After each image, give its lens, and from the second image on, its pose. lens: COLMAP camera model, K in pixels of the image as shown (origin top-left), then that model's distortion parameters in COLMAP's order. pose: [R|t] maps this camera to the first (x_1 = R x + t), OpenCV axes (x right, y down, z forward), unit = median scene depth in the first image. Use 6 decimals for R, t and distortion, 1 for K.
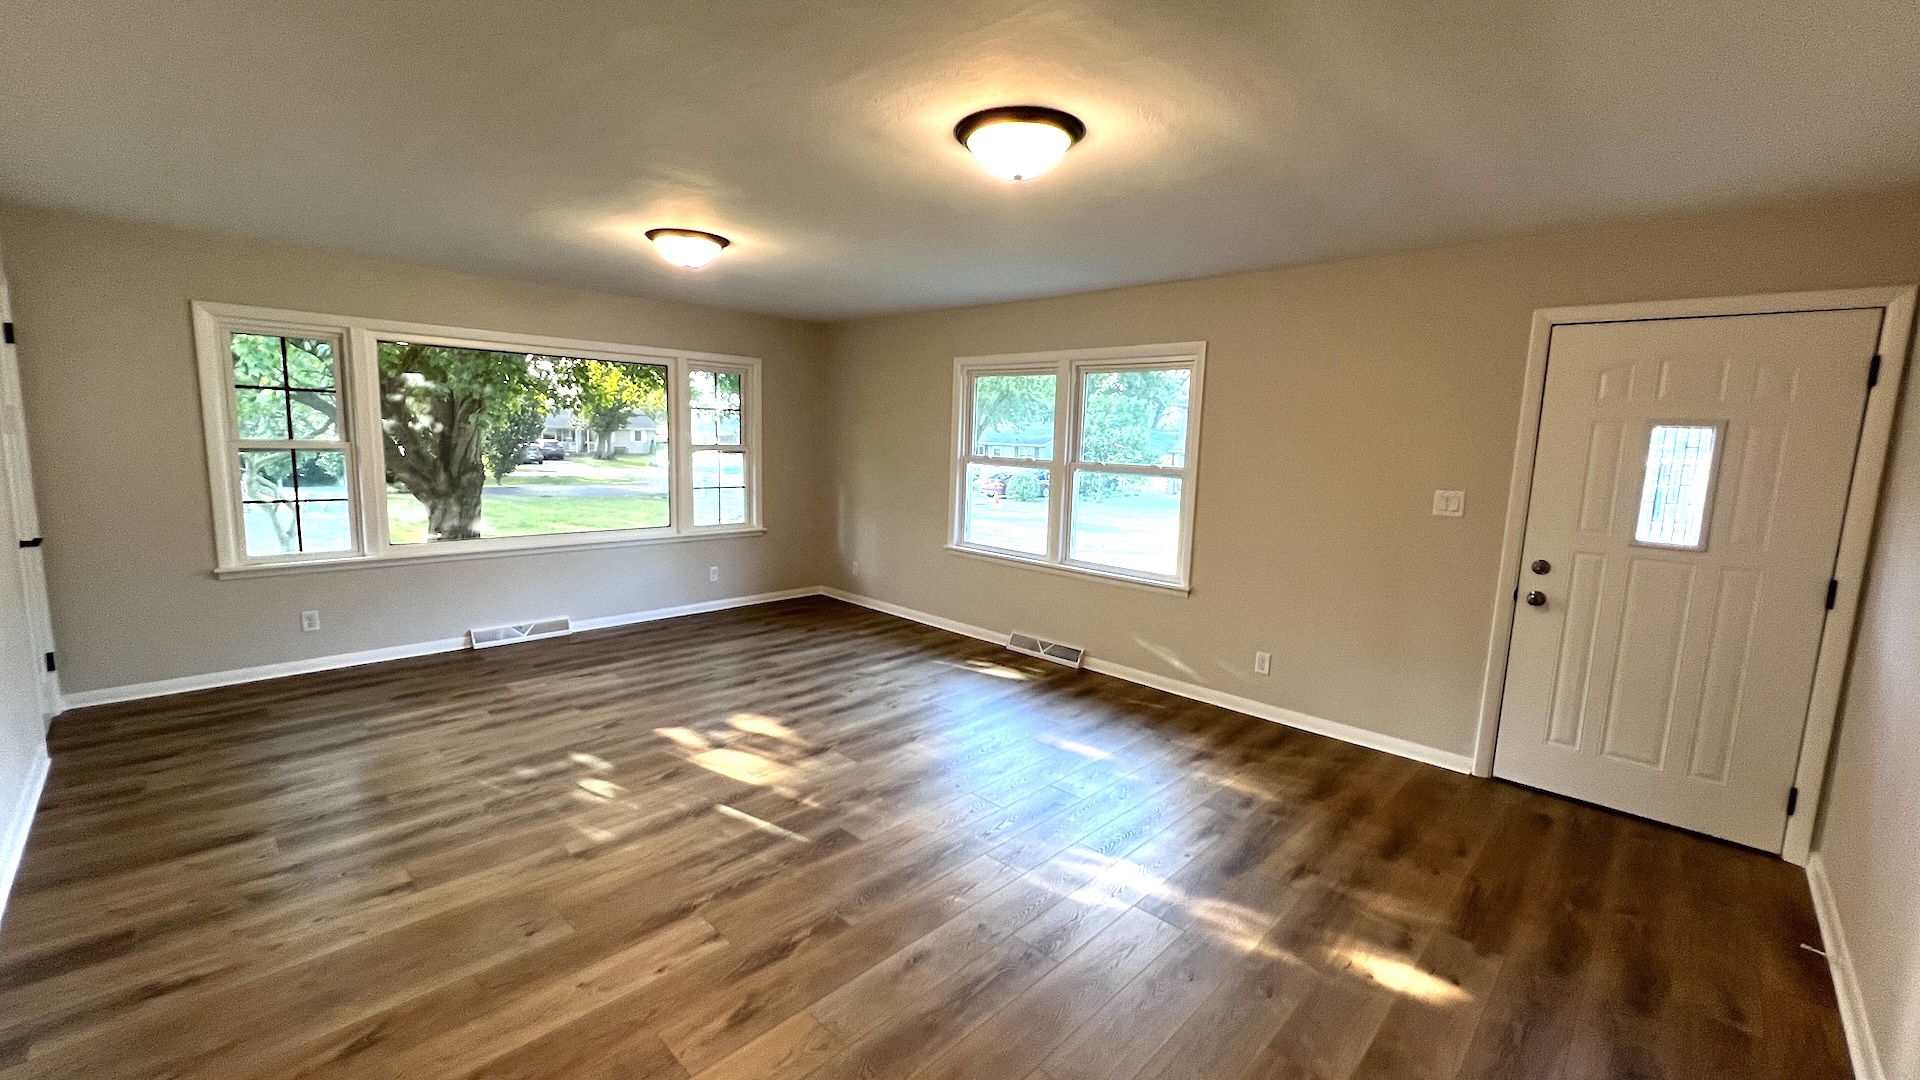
lens RADIAL K [[774.9, 0, 954.1], [0, 774.9, 534.6], [0, 0, 1]] dist [-0.002230, 0.000838]
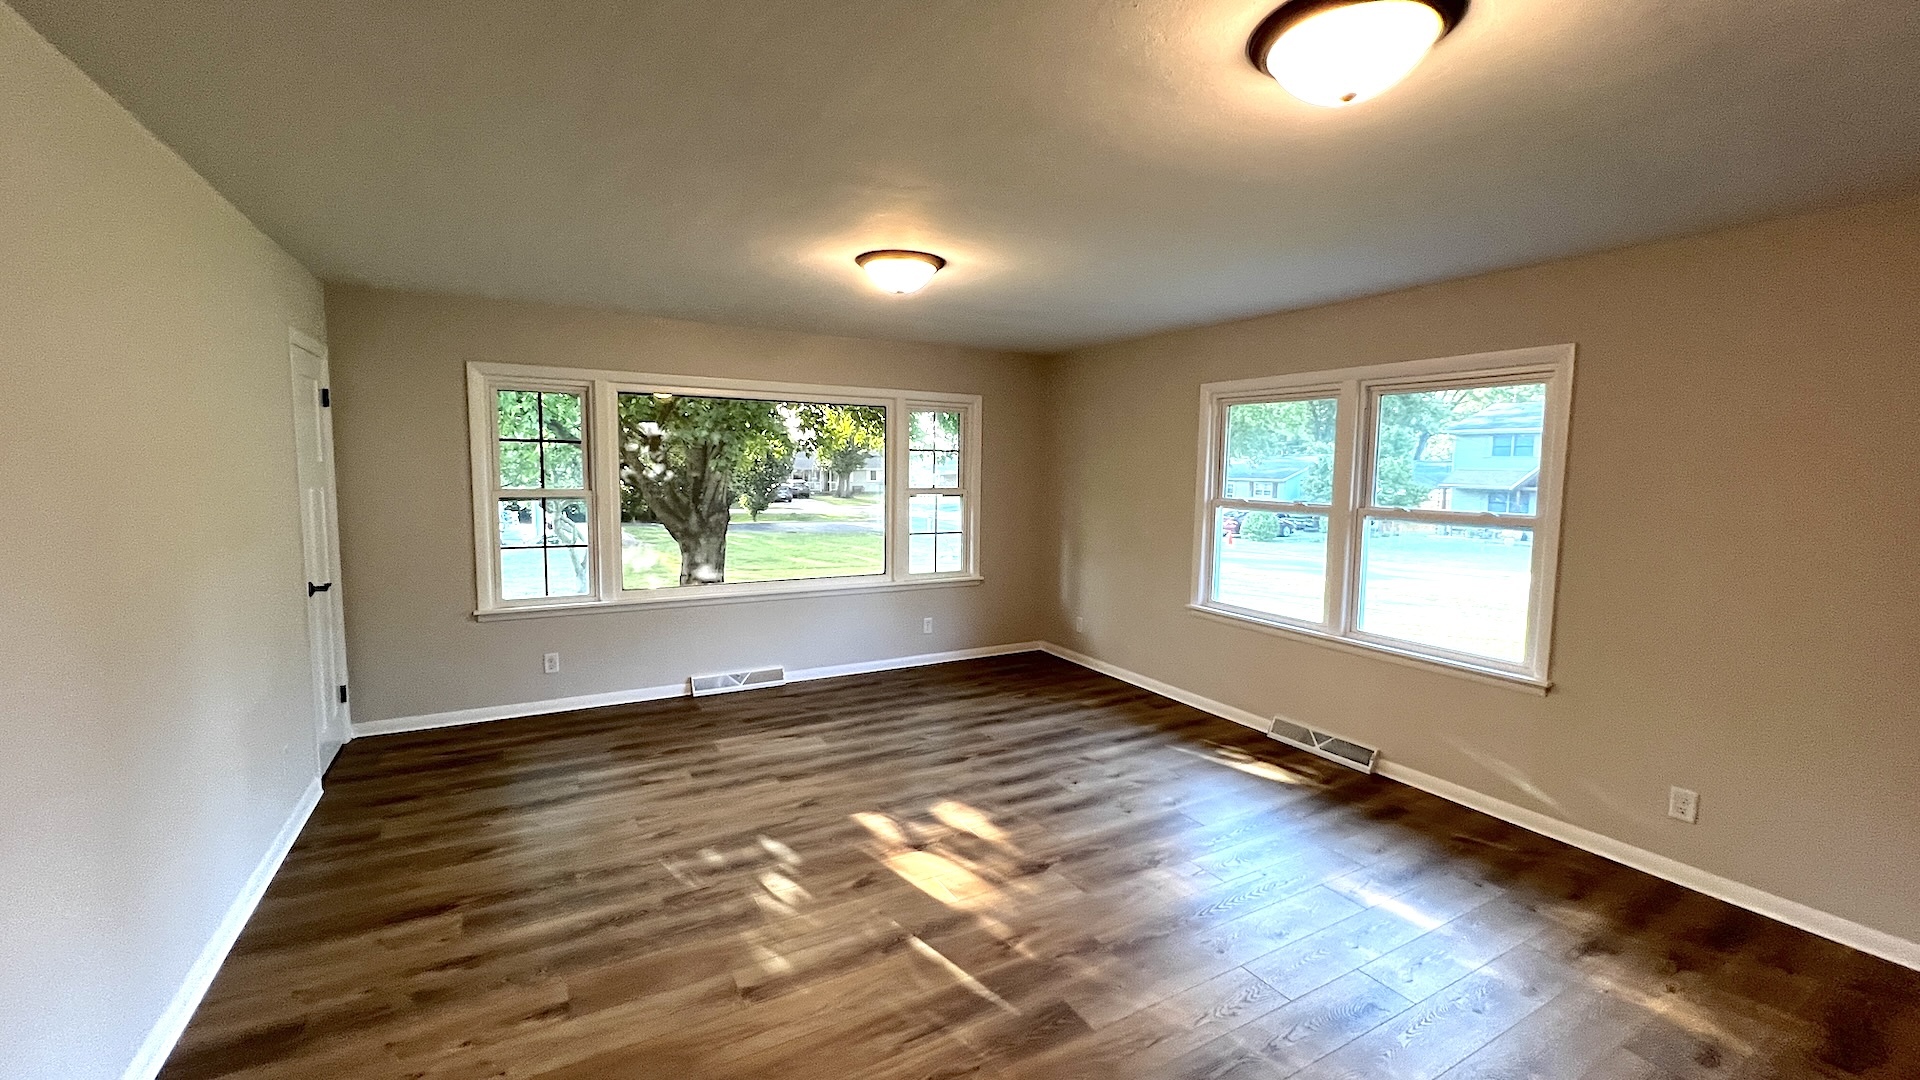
lens RADIAL K [[774.9, 0, 954.1], [0, 774.9, 534.6], [0, 0, 1]] dist [-0.002230, 0.000838]
pose [[0.960270, 0.008343, -0.278949, -0.027787], [-0.021375, 0.998816, -0.043709, -0.025956], [0.278254, 0.047935, 0.959311, 0.148382]]
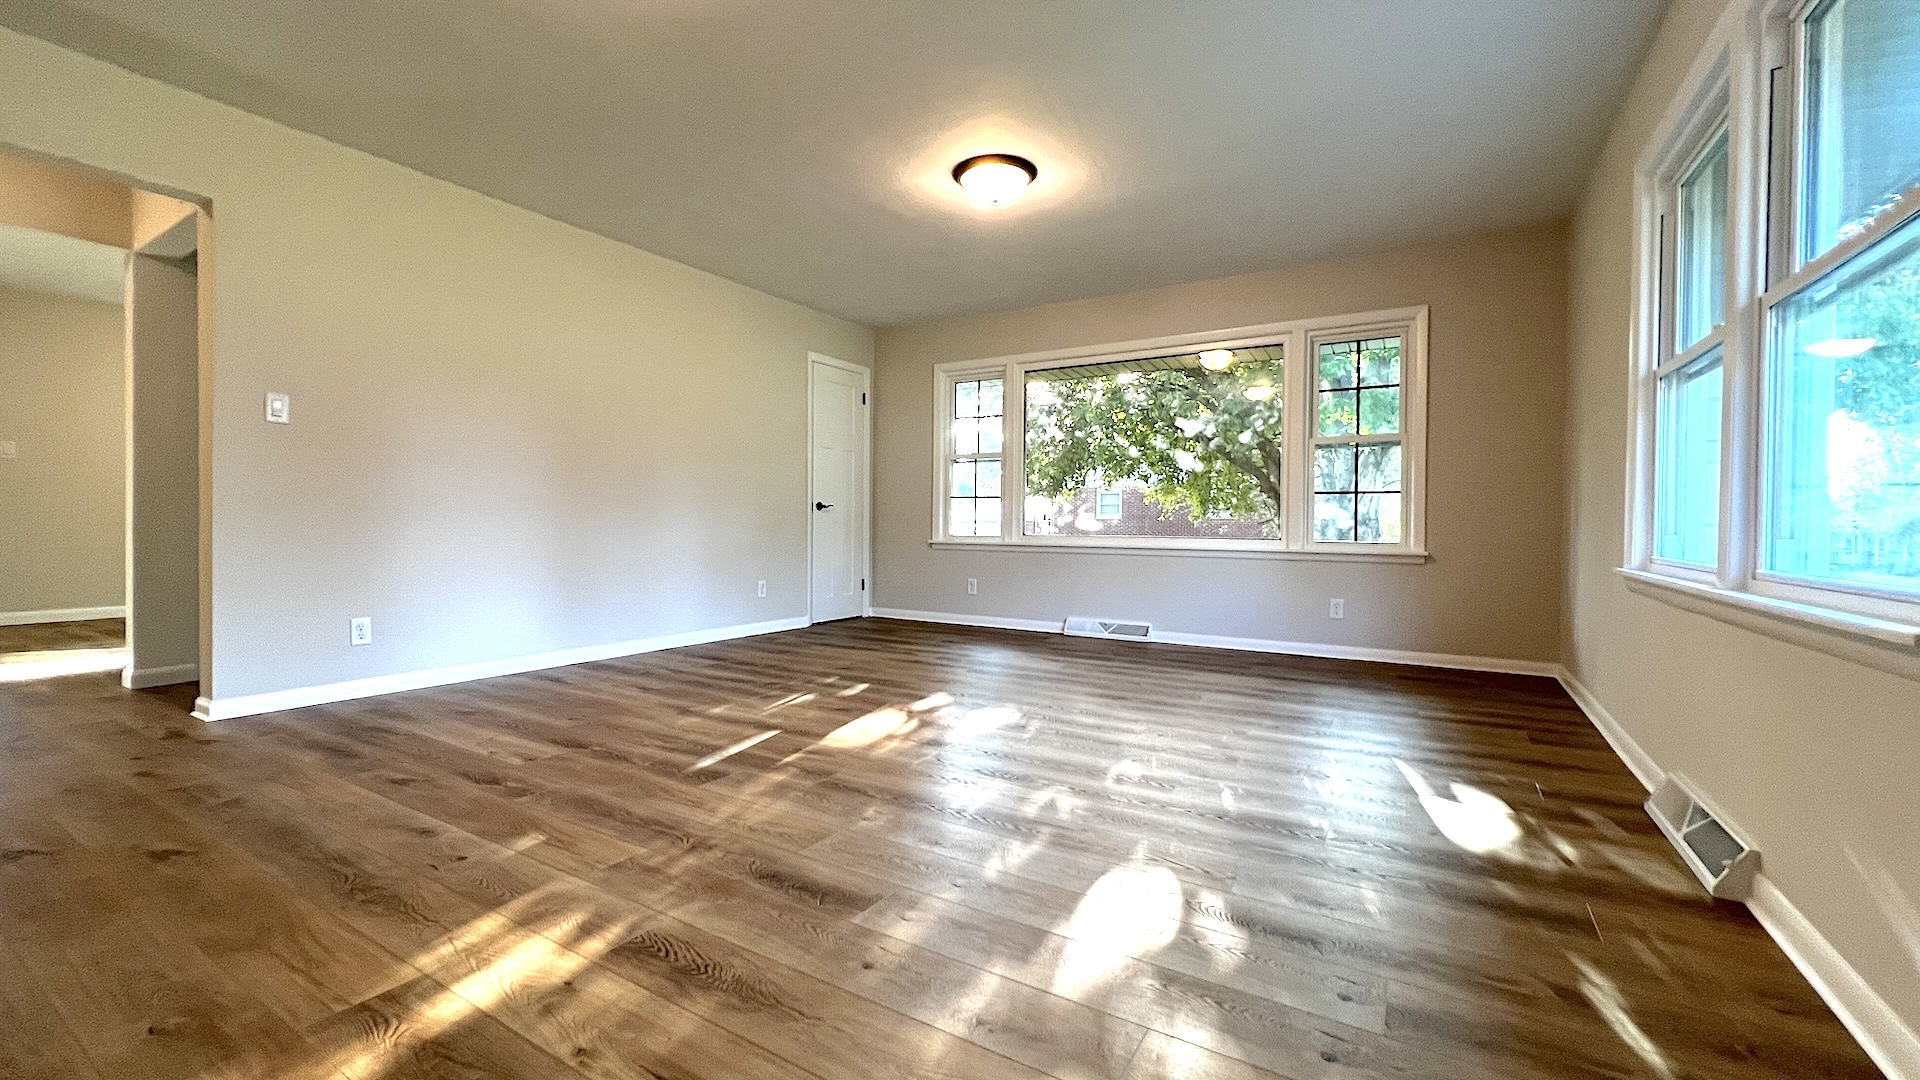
lens RADIAL K [[774.9, 0, 954.1], [0, 774.9, 534.6], [0, 0, 1]] dist [-0.002230, 0.000838]
pose [[0.211711, -0.017154, -0.977182, 0.472623], [-0.129519, 0.990535, -0.045449, 0.088560], [0.968712, 0.136186, 0.207485, 0.680954]]
